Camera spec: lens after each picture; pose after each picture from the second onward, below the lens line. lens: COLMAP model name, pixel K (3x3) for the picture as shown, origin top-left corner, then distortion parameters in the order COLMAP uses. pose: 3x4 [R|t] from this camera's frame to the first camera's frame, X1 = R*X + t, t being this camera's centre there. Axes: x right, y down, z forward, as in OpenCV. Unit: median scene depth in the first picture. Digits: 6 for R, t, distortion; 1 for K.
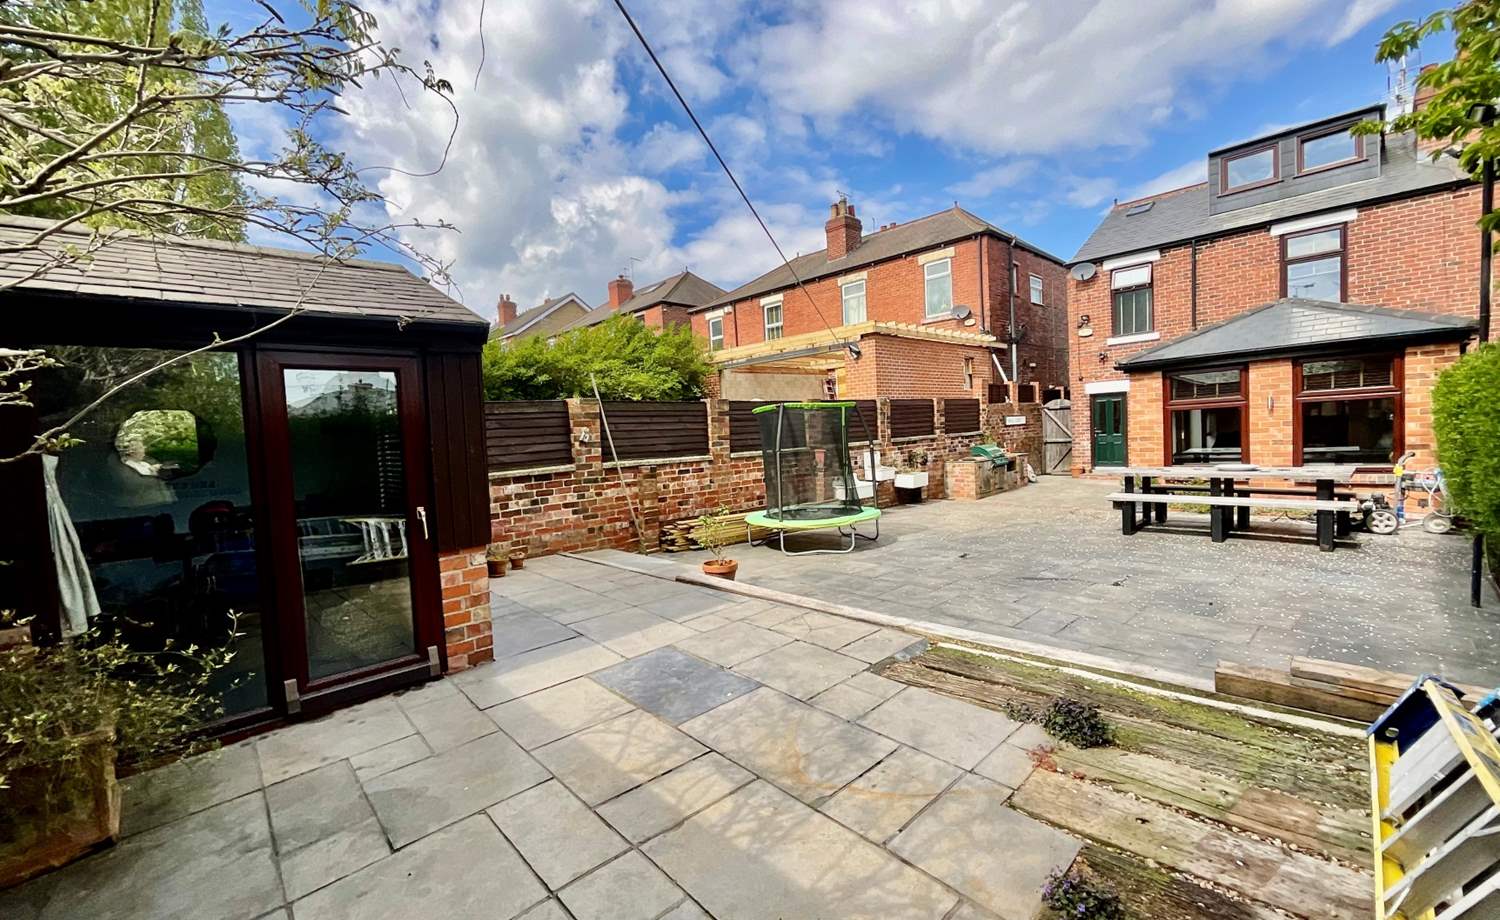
lens RADIAL K [[596.0, 0, 750.0], [0, 596.0, 460.0], [0, 0, 1]] dist [0.000514, 0.000107]
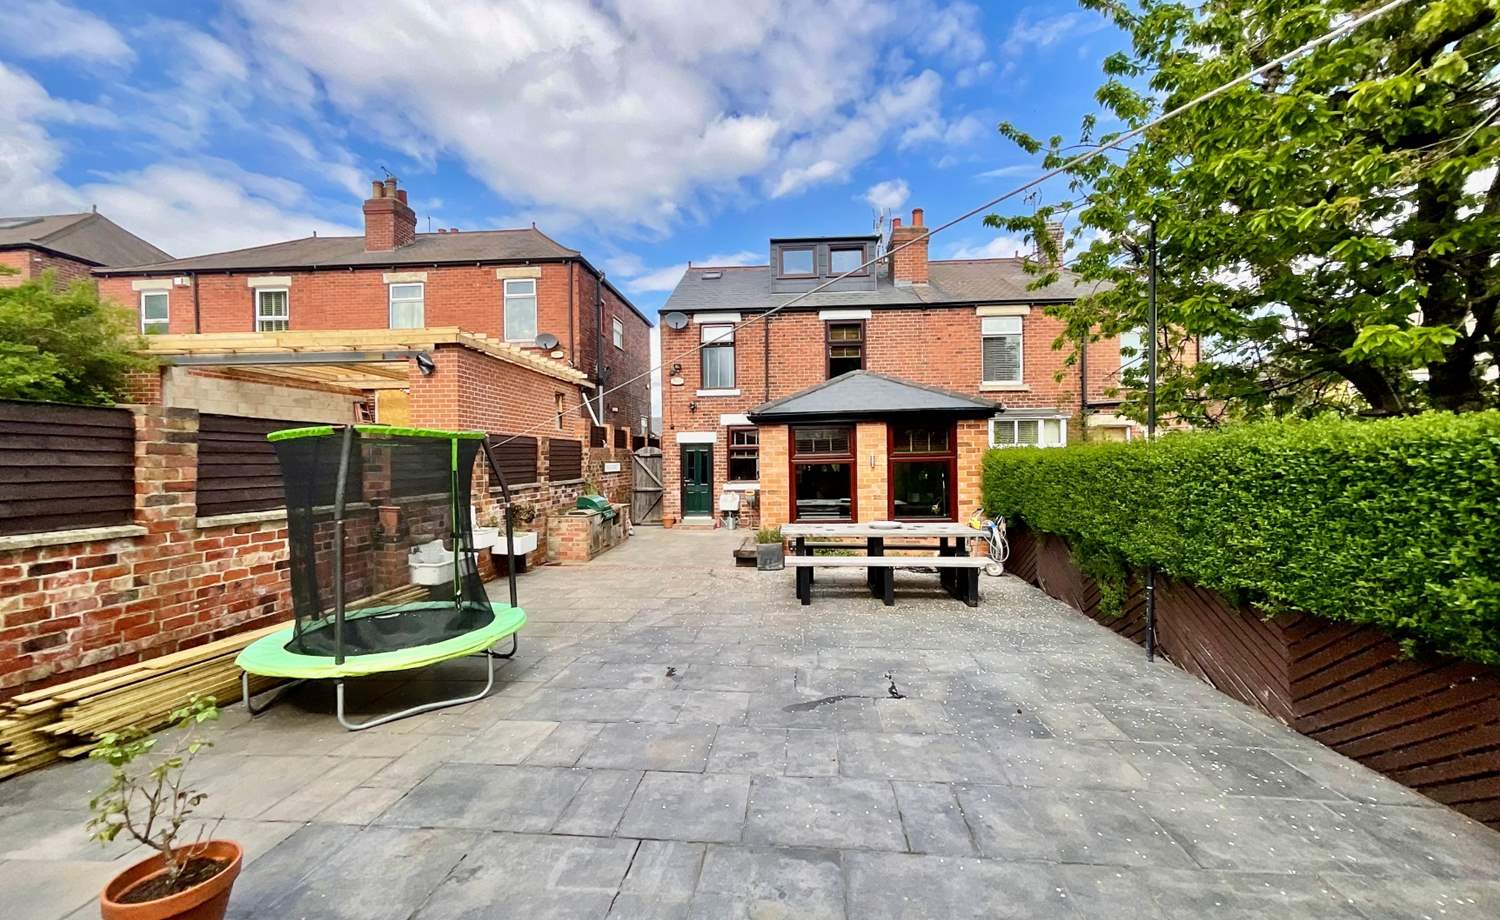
lens RADIAL K [[607.9, 0, 750.0], [0, 607.9, 460.0], [0, 0, 1]] dist [-0.000794, 0.000341]
pose [[0.744810, 0.041359, 0.665994, -0.017173], [0.006556, 0.997576, -0.069282, -0.012952], [-0.667245, 0.055968, 0.742733, 0.188794]]
